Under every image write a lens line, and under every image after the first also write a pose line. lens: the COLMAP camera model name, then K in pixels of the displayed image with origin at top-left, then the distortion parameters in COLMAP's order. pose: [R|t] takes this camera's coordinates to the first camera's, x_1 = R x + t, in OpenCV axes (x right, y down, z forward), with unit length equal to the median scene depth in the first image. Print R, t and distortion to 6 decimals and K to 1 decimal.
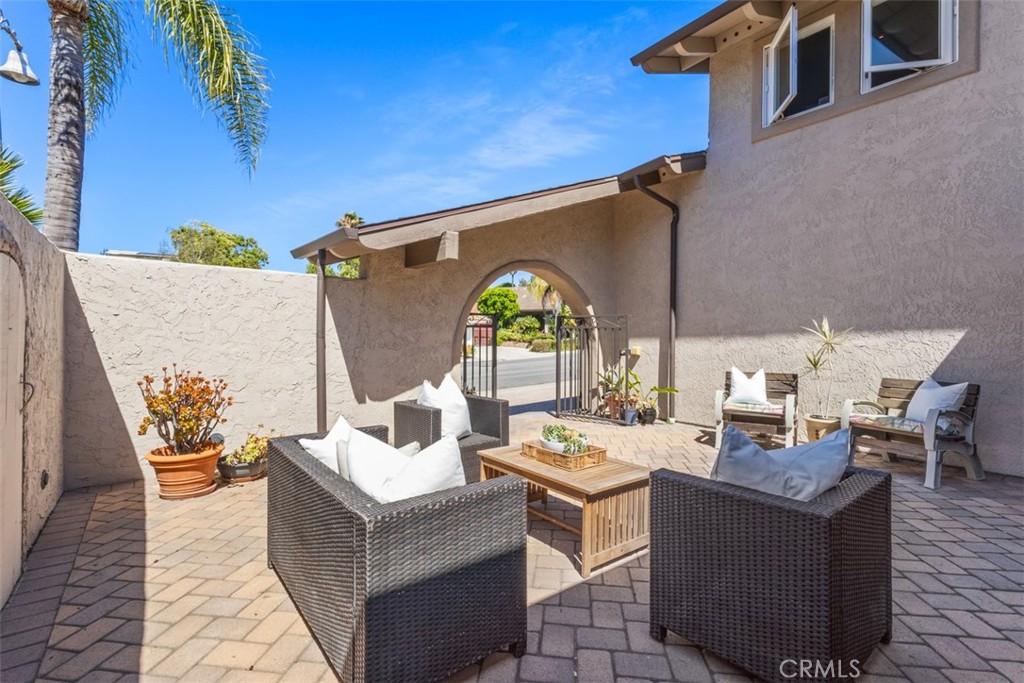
lens RADIAL K [[464.9, 0, 514.6], [0, 464.9, 343.3], [0, 0, 1]] dist [0.000384, 0.000172]
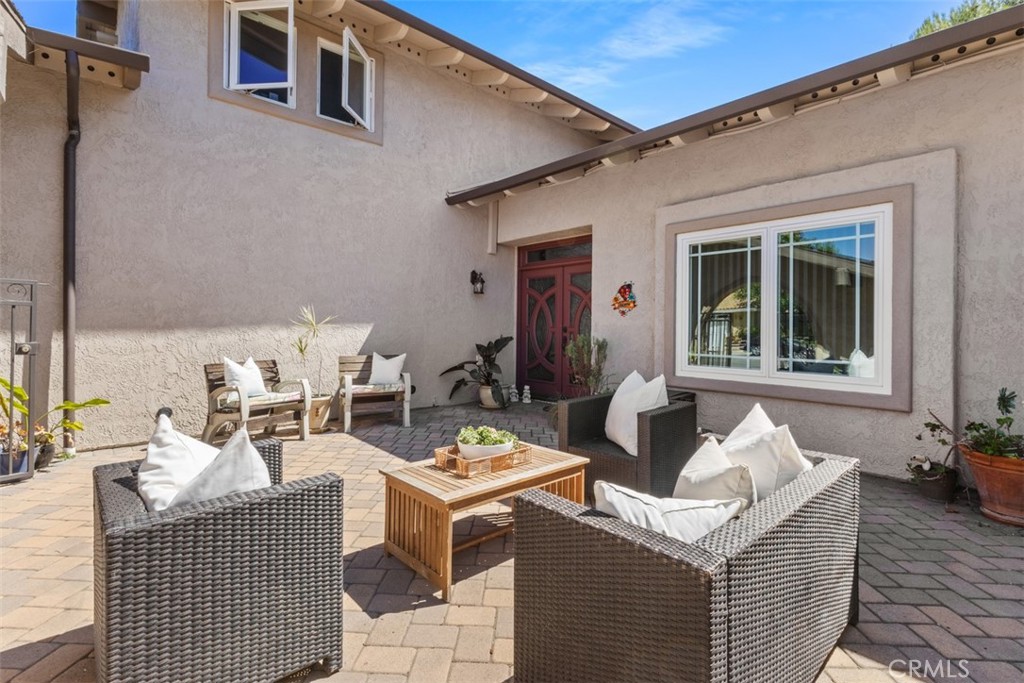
lens RADIAL K [[464.9, 0, 501.9], [0, 464.9, 323.4], [0, 0, 1]] dist [0.000384, 0.000172]
pose [[-0.043490, 0.006319, 0.999034, -0.408764], [0.007678, 0.999953, -0.005991, -0.002340], [-0.999024, 0.007410, -0.043536, 0.548297]]
